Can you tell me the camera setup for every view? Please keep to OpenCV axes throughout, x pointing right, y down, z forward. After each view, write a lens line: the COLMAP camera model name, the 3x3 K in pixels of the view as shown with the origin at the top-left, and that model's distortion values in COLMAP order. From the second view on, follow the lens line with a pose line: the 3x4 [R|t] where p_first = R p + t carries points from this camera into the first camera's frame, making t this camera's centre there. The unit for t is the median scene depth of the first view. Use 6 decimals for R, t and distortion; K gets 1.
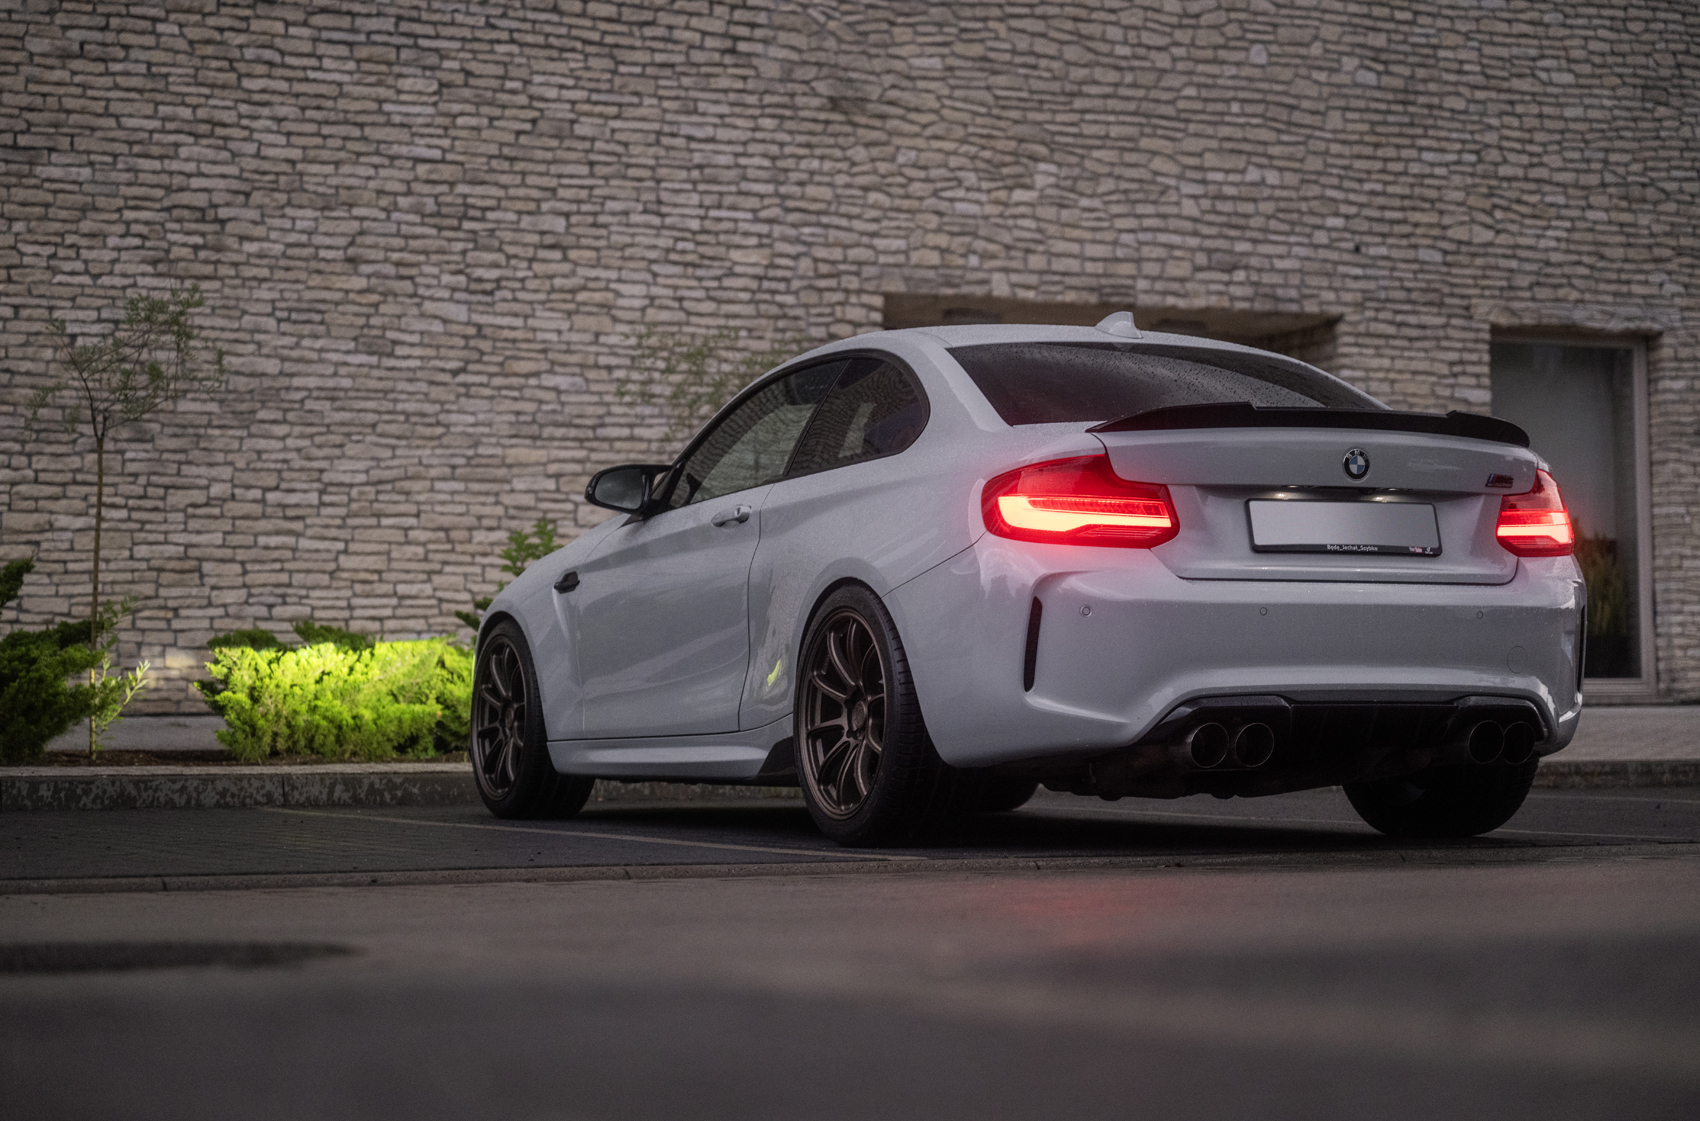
lens RADIAL K [[3254.5, 0, 850.0], [0, 3254.5, 560.5], [0, 0, 1]] dist [0.012251, 0.020604]
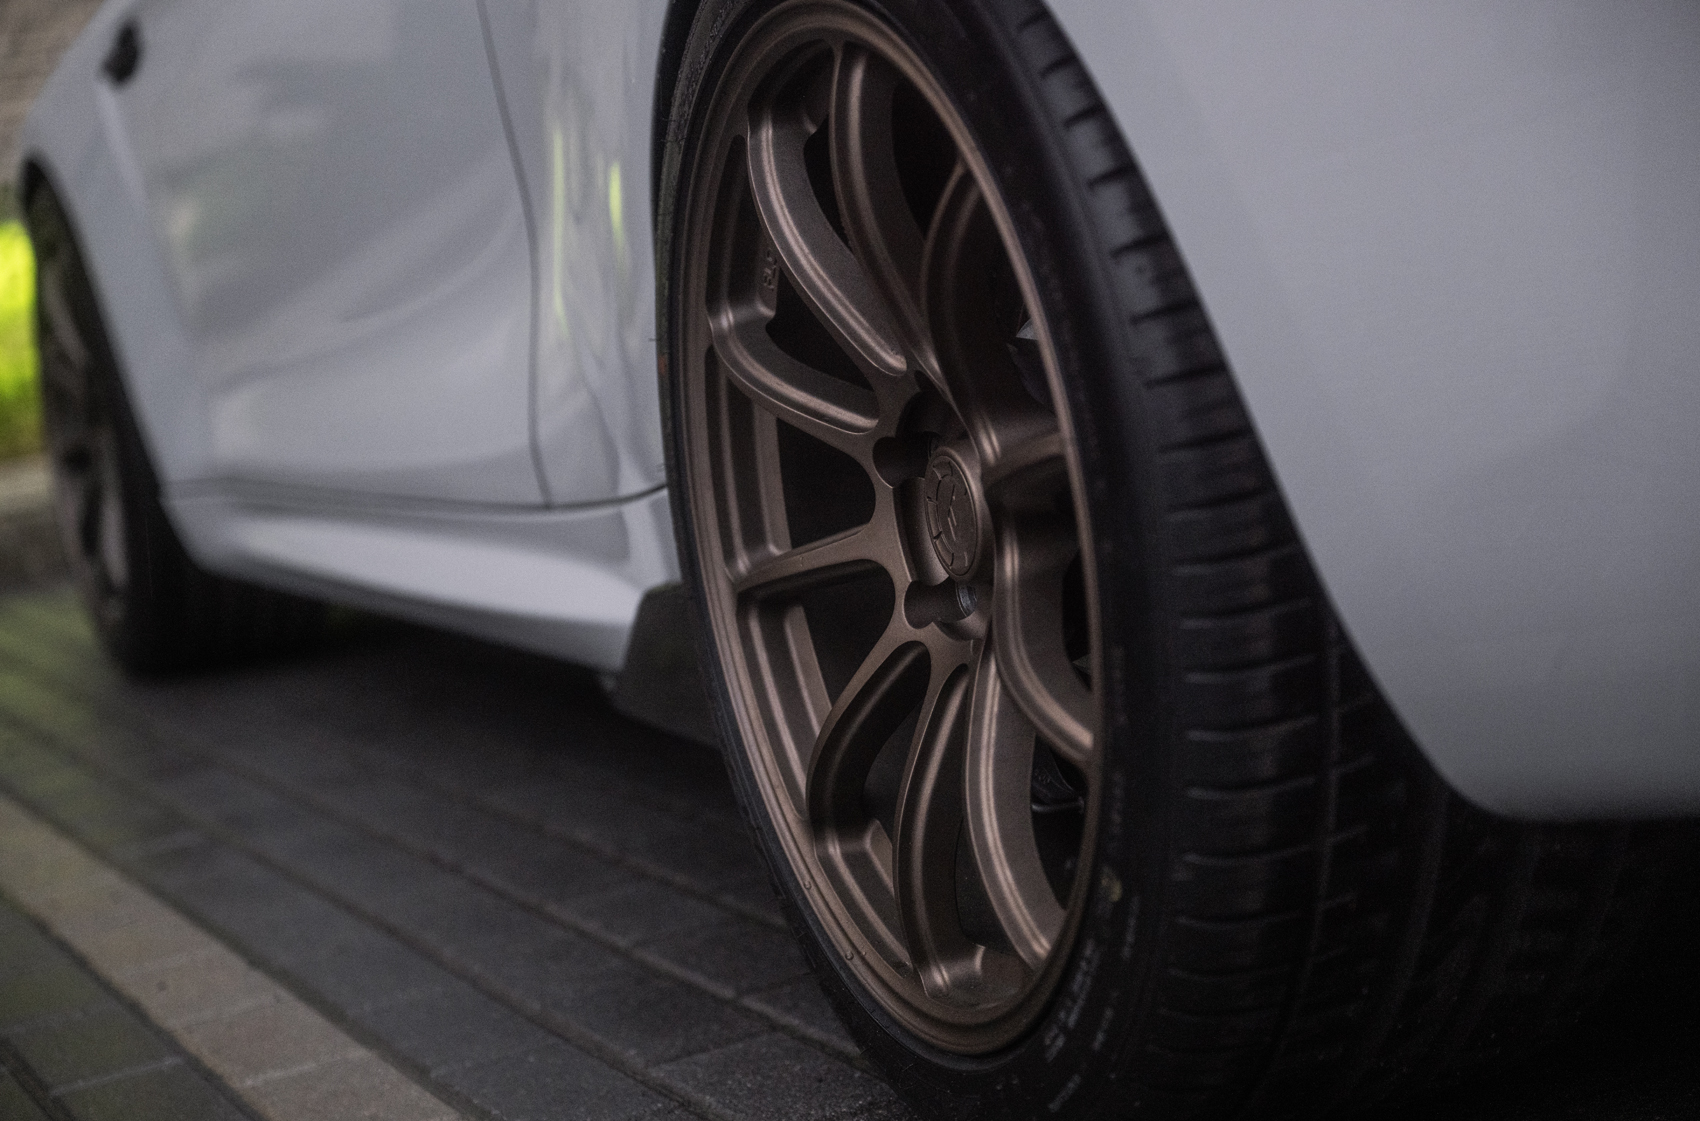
lens RADIAL K [[3327.3, 0, 721.3], [0, 3327.3, 562.4], [0, 0, 1]] dist [0.259452, 0.014886]
pose [[0.983545, -0.143923, -0.109203, 0.008976], [0.160569, 0.973430, 0.163250, 0.011870], [0.082806, -0.178099, 0.980522, 0.658845]]
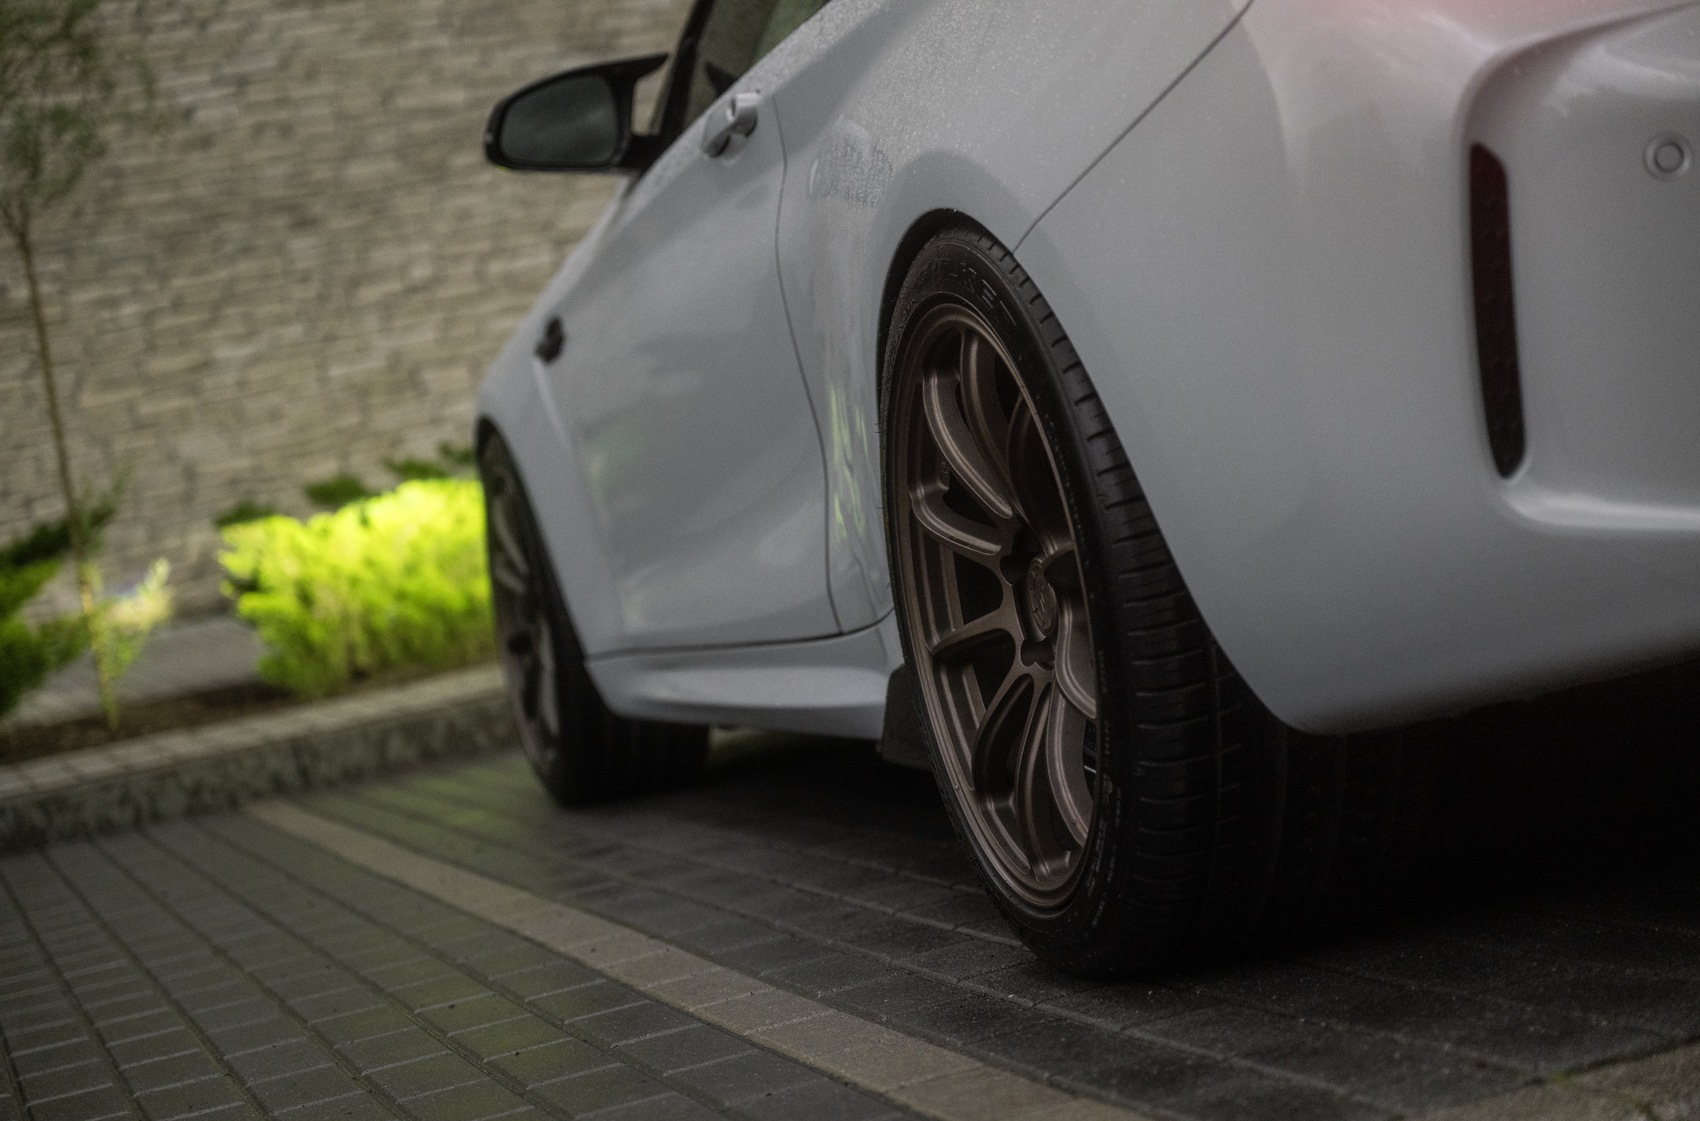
lens RADIAL K [[3163.0, 0, 850.0], [0, 3163.0, 560.5], [0, 0, 1]] dist [-0.001885, 0.078262]
pose [[0.968120, -0.179477, -0.174732, 0.035307], [0.195369, 0.977598, 0.078316, 0.010930], [0.156762, -0.109956, 0.981496, 0.551380]]
